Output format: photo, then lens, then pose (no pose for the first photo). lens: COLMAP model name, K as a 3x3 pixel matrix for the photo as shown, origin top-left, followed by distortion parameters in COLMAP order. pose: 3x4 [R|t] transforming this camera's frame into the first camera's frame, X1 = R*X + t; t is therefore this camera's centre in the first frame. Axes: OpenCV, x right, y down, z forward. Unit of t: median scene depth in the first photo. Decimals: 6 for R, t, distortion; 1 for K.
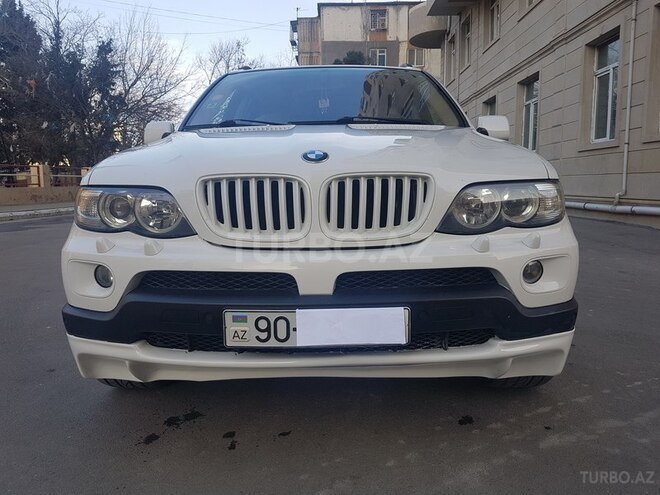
lens RADIAL K [[512.6, 0, 330.5], [0, 512.6, 245.1], [0, 0, 1]] dist [0.071887, -0.095148]
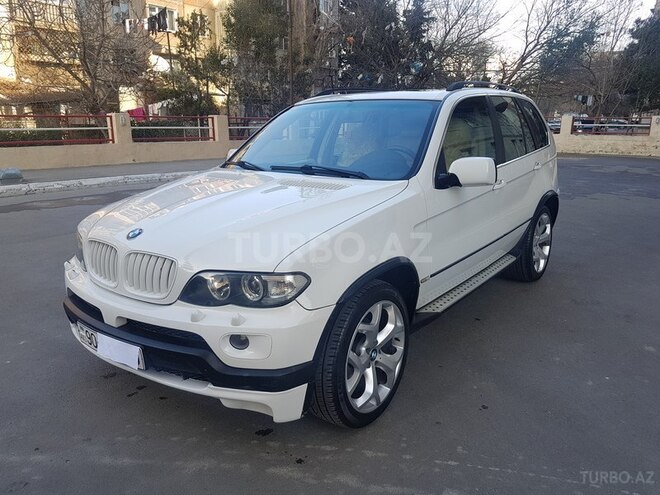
lens RADIAL K [[512.6, 0, 323.6], [0, 512.6, 249.9], [0, 0, 1]] dist [0.071887, -0.095148]
pose [[0.806805, 0.160960, -0.568469, 0.251991], [-0.084850, 0.983767, 0.158125, -0.080273], [0.584693, -0.079341, 0.807365, 0.016914]]
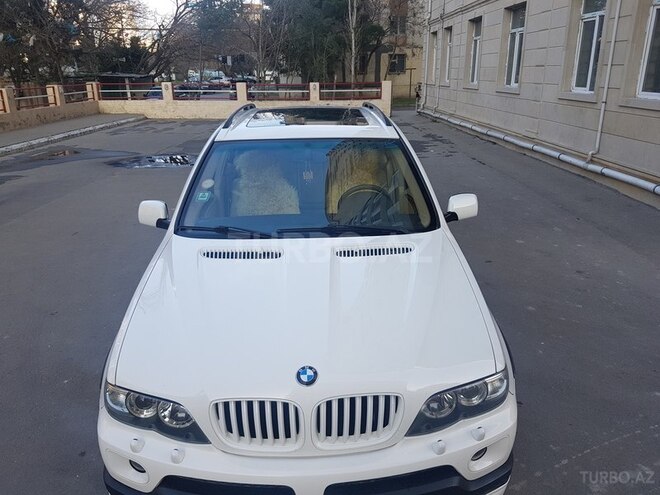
lens RADIAL K [[512.6, 0, 333.2], [0, 512.6, 246.1], [0, 0, 1]] dist [0.071887, -0.095148]
pose [[0.999020, -0.015336, 0.041527, -0.002573], [0.006533, 0.978883, 0.204318, -0.139874], [-0.043784, -0.203847, 0.978023, -0.023194]]
